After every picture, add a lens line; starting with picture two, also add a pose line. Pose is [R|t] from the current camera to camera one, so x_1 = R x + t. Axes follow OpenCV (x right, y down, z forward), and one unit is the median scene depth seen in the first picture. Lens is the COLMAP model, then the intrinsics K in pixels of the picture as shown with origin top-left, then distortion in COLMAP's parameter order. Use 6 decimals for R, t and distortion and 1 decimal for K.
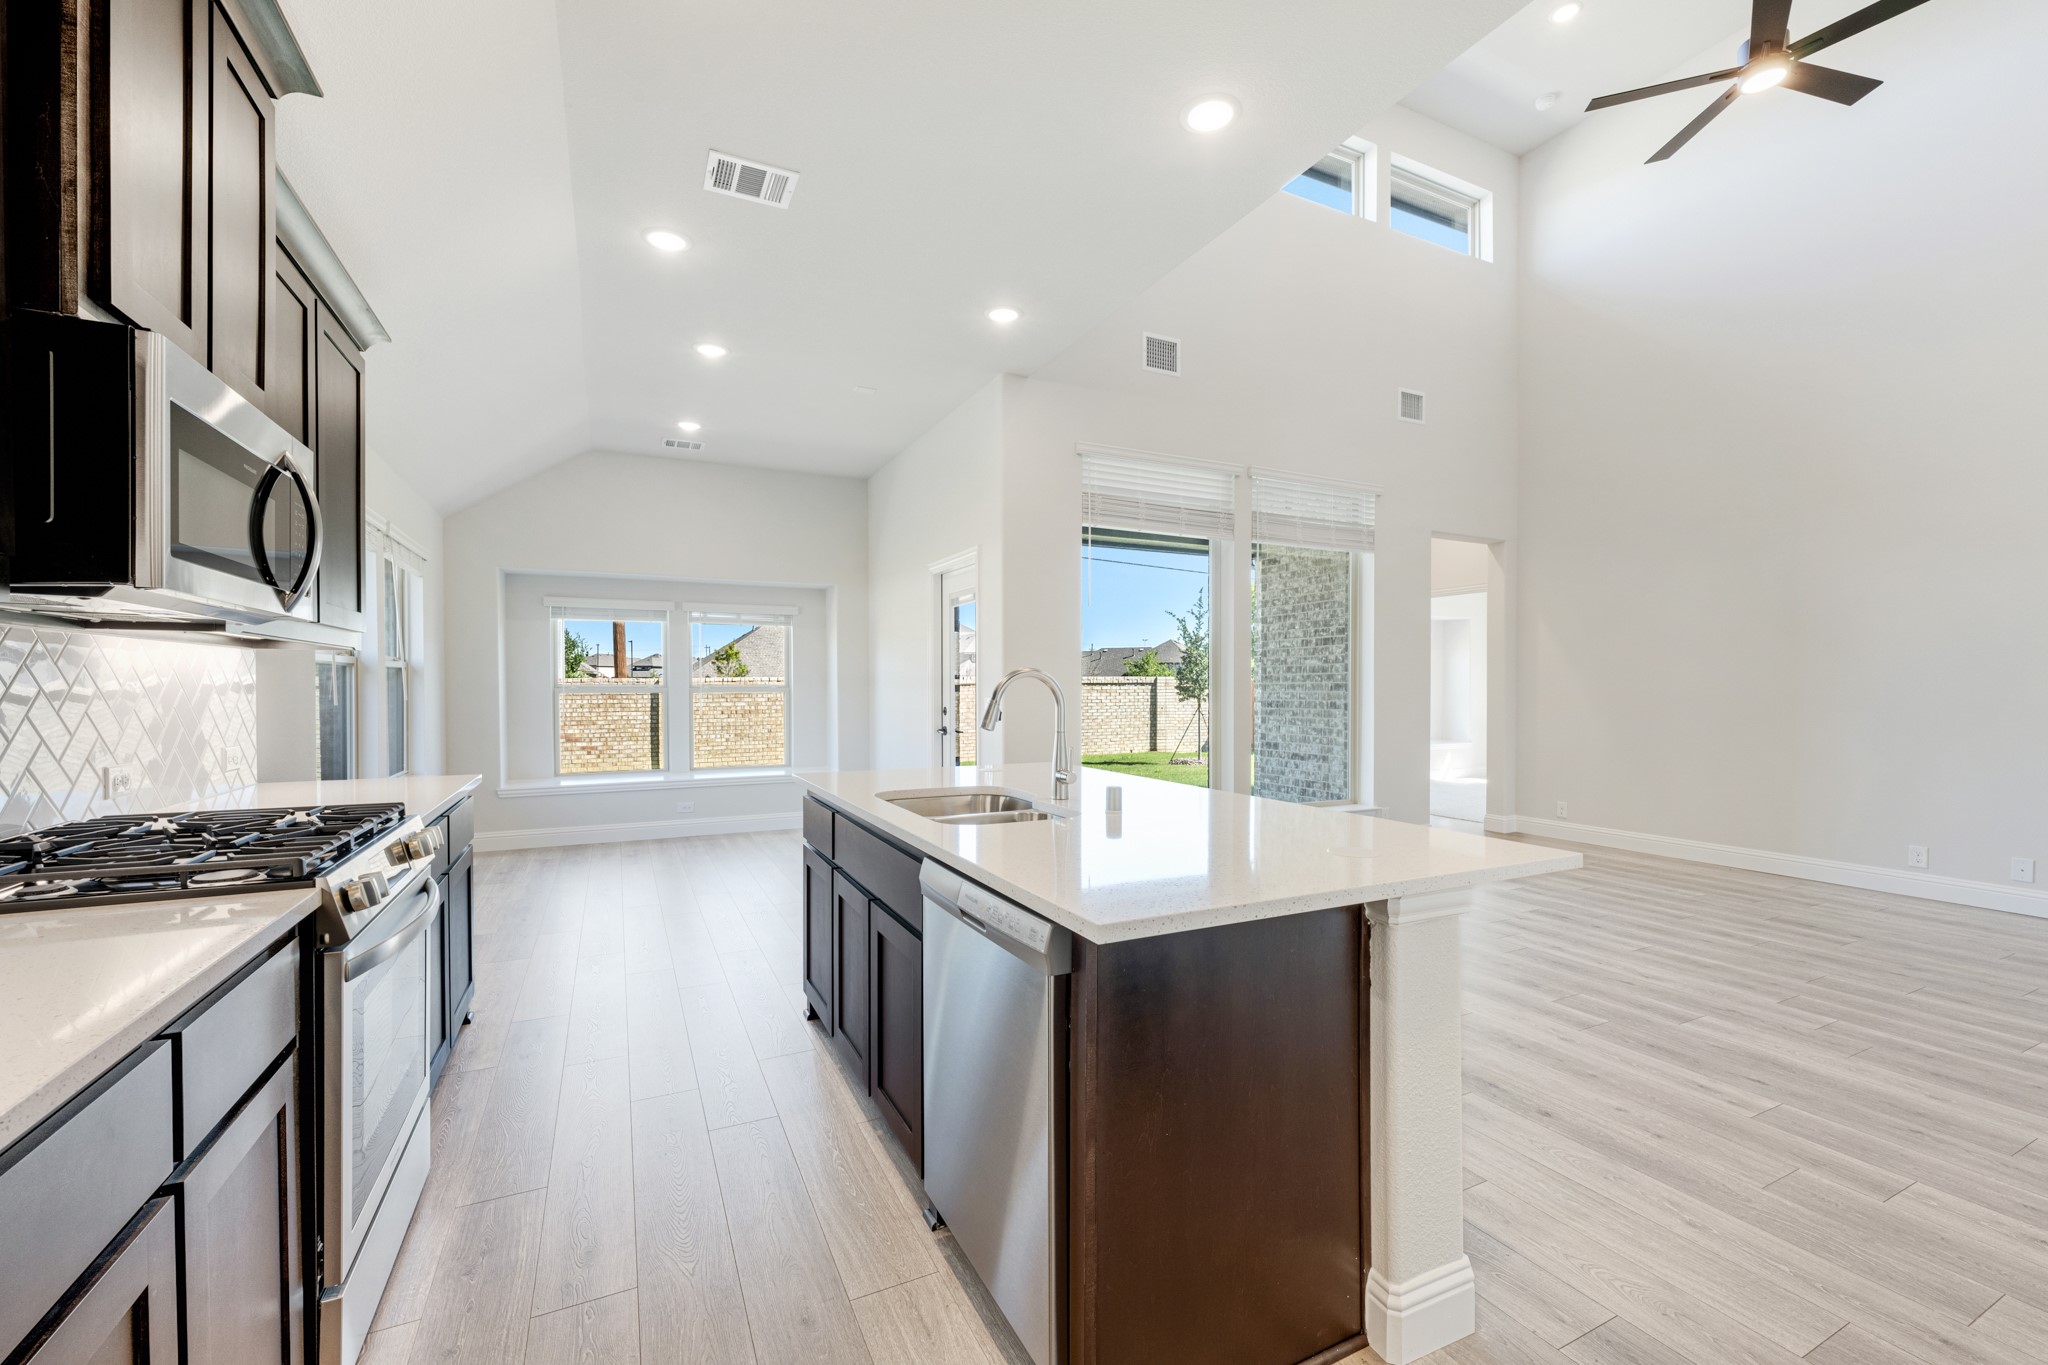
lens RADIAL K [[845.5, 0, 1026.2], [0, 845.5, 695.0], [0, 0, 1]] dist [0.001353, 0.000114]
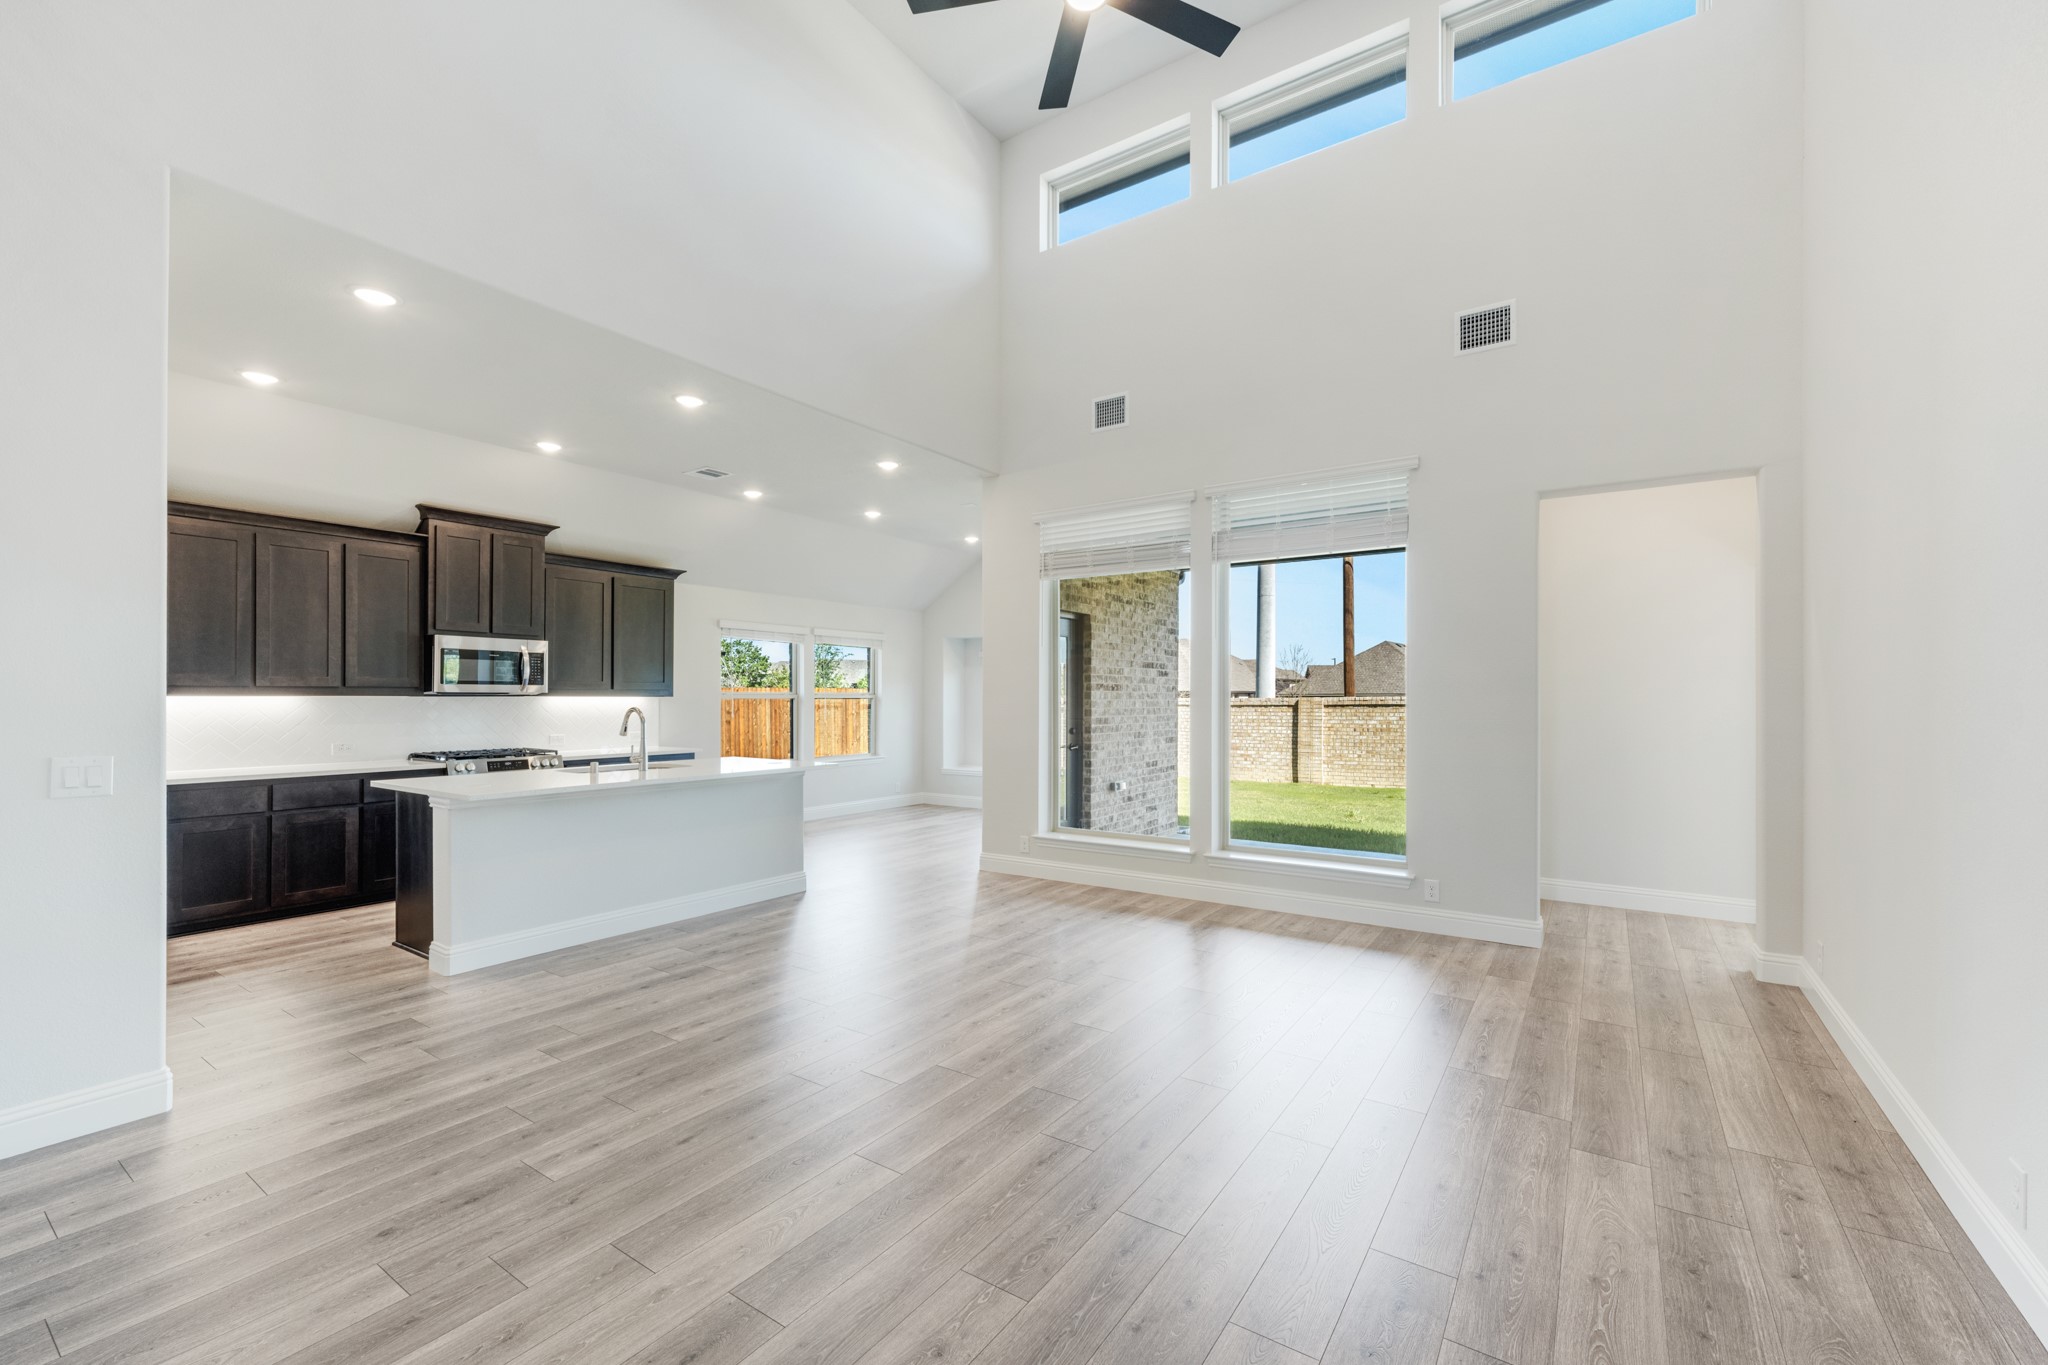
lens RADIAL K [[833.8, 0, 1024.0], [0, 833.8, 682.5], [0, 0, 1]] dist [0.005623, 0.000455]
pose [[0.484570, -0.017227, -0.874583, 0.892380], [-0.011094, 0.999605, -0.025837, -0.018140], [0.874682, 0.022222, 0.484188, 0.322179]]
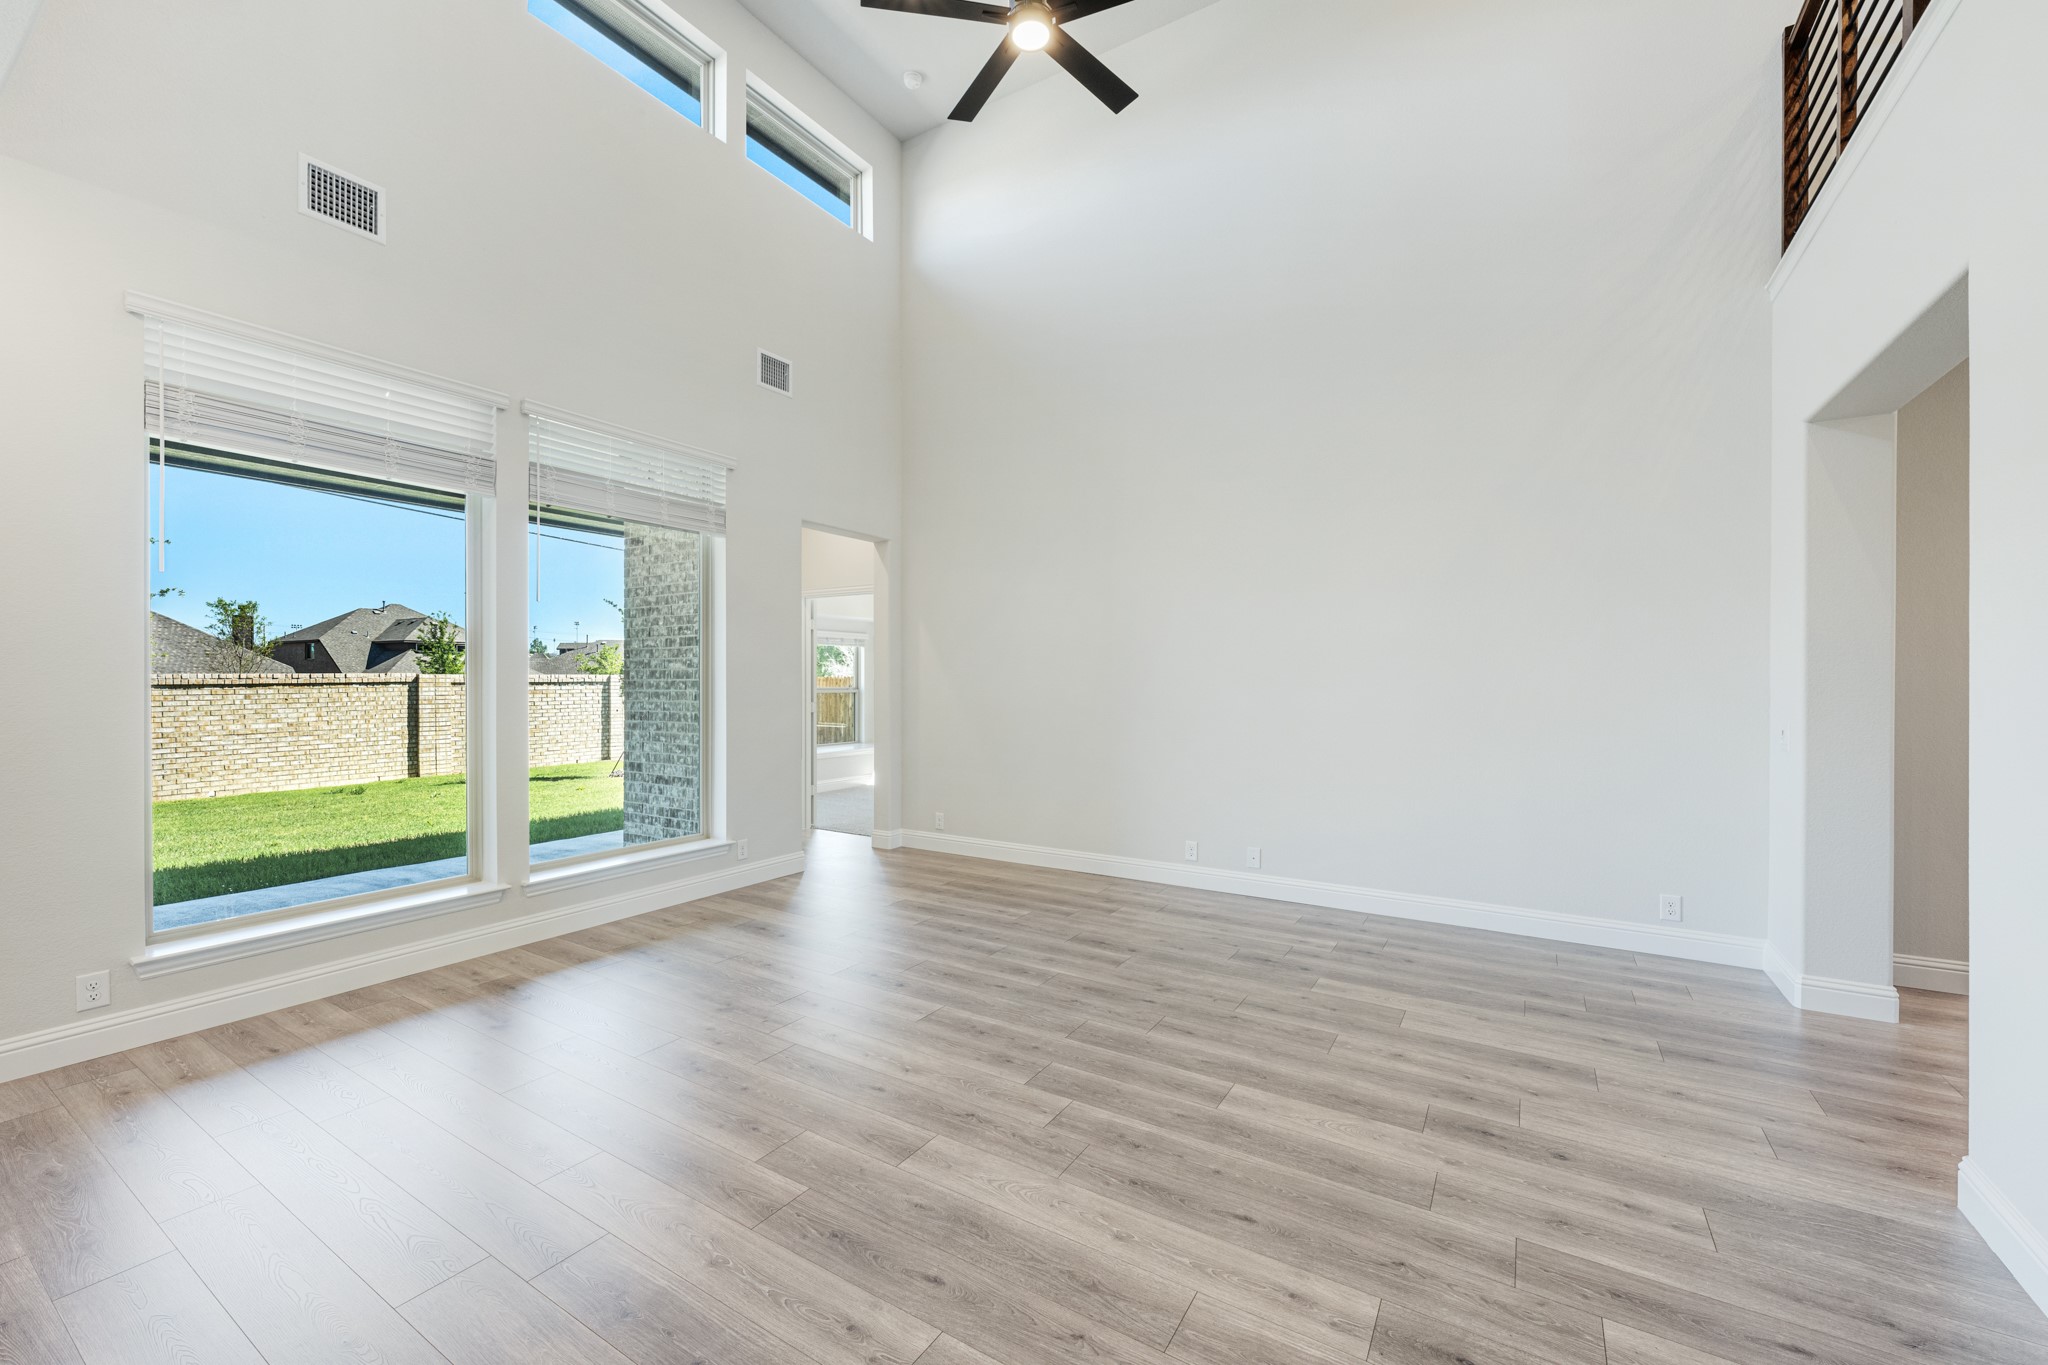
lens RADIAL K [[825.4, 0, 1024.0], [0, 825.4, 682.5], [0, 0, 1]] dist [-0.000543, -0.000041]
pose [[0.851692, 0.001456, 0.524040, 0.232410], [0.003524, 0.999958, -0.008504, -0.016319], [-0.524030, 0.009090, 0.851651, 0.150269]]
